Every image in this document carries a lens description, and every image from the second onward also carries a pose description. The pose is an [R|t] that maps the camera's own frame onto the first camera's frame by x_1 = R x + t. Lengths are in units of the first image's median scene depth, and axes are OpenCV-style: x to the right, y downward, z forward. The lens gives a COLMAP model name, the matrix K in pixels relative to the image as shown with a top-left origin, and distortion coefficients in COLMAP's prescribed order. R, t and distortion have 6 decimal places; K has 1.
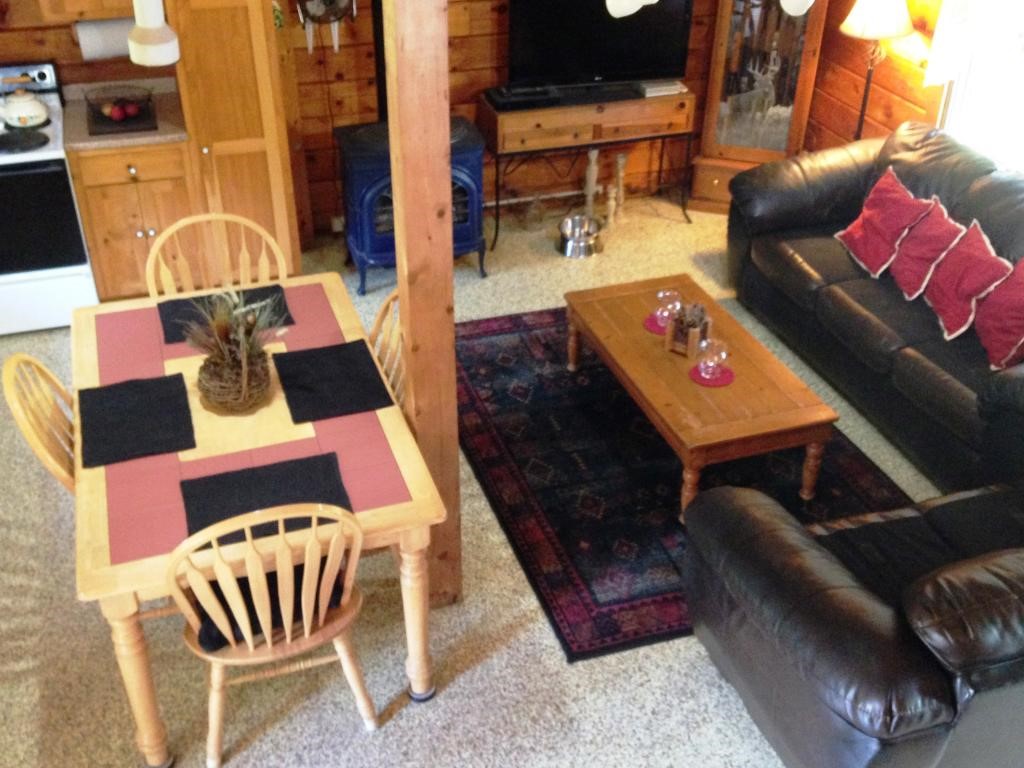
lens RADIAL K [[1101.8, 0, 522.0], [0, 1101.8, 386.8], [0, 0, 1]] dist [0.085720, 0.000000]
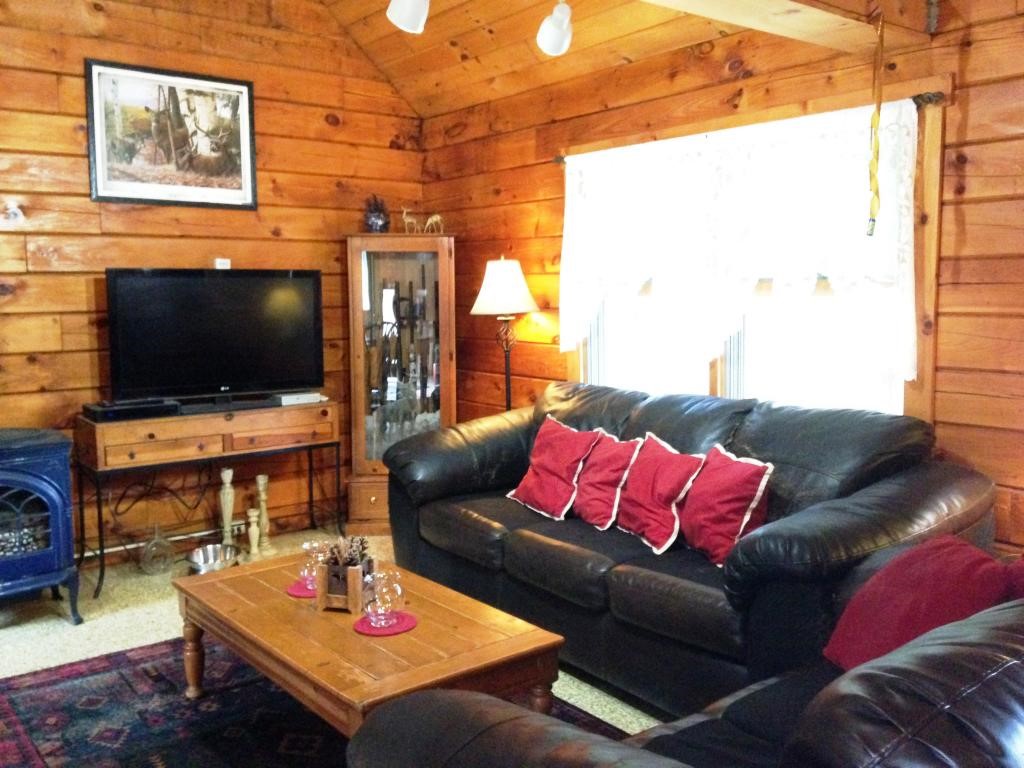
lens RADIAL K [[949.9, 0, 520.0], [0, 949.9, 377.8], [0, 0, 1]] dist [0.108076, 0.000000]
pose [[0.945828, -0.054658, 0.320035, 0.051662], [0.196915, 0.880302, -0.431617, 0.109790], [-0.258136, 0.471255, 0.843377, 0.304659]]
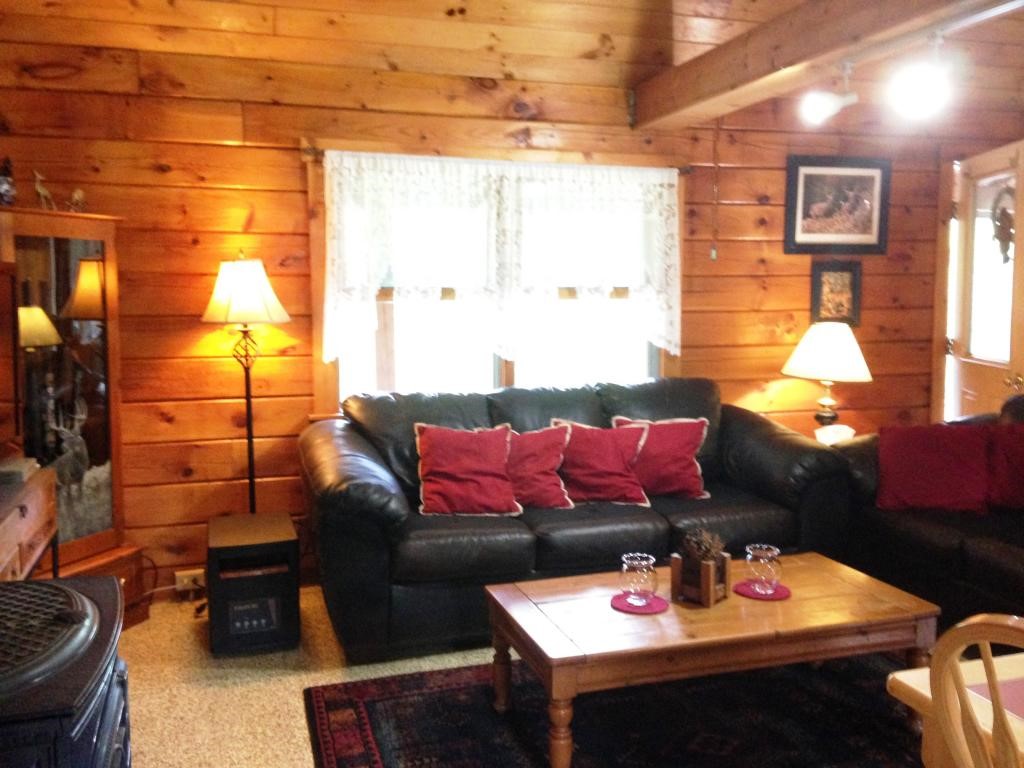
lens RADIAL K [[949.9, 0, 517.7], [0, 949.9, 359.2], [0, 0, 1]] dist [0.108076, 0.000000]
pose [[0.035786, -0.094968, 0.994837, -0.403676], [0.545429, 0.835994, 0.060184, -0.232137], [-0.837393, 0.540459, 0.081715, 0.801955]]
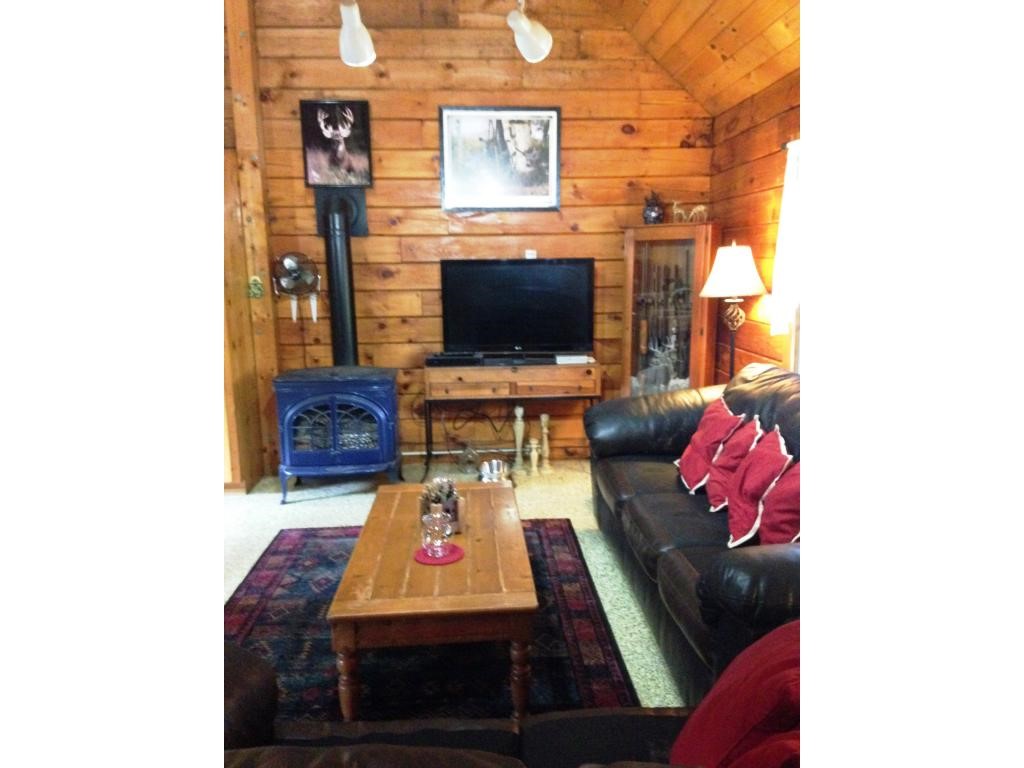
lens RADIAL K [[713.1, 0, 522.7], [0, 713.1, 389.5], [0, 0, 1]] dist [0.103035, -0.015512]
pose [[0.963742, 0.020660, -0.266036, 0.314619], [-0.122614, 0.919795, -0.372751, 0.061101], [0.236998, 0.391856, 0.888978, 0.358124]]
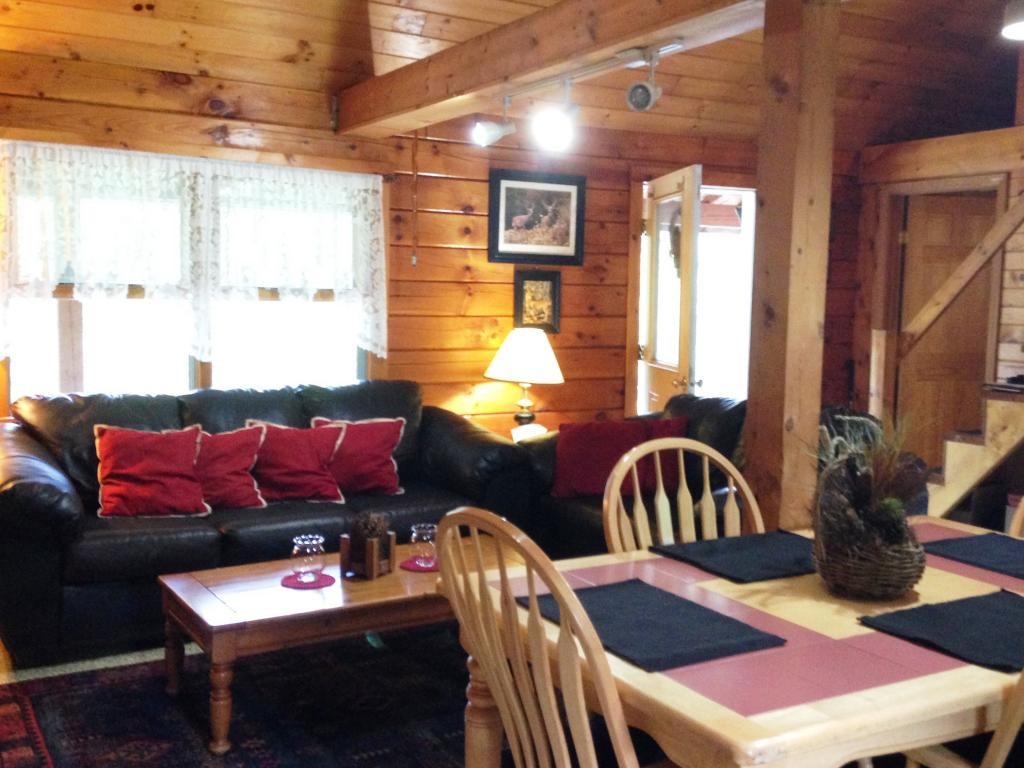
lens RADIAL K [[1101.8, 0, 550.3], [0, 1101.8, 363.0], [0, 0, 1]] dist [0.085720, 0.000000]
pose [[-0.206859, -0.085135, 0.974660, -0.564024], [0.511891, 0.839555, 0.181976, -0.205991], [-0.833773, 0.536562, -0.130090, 0.754740]]
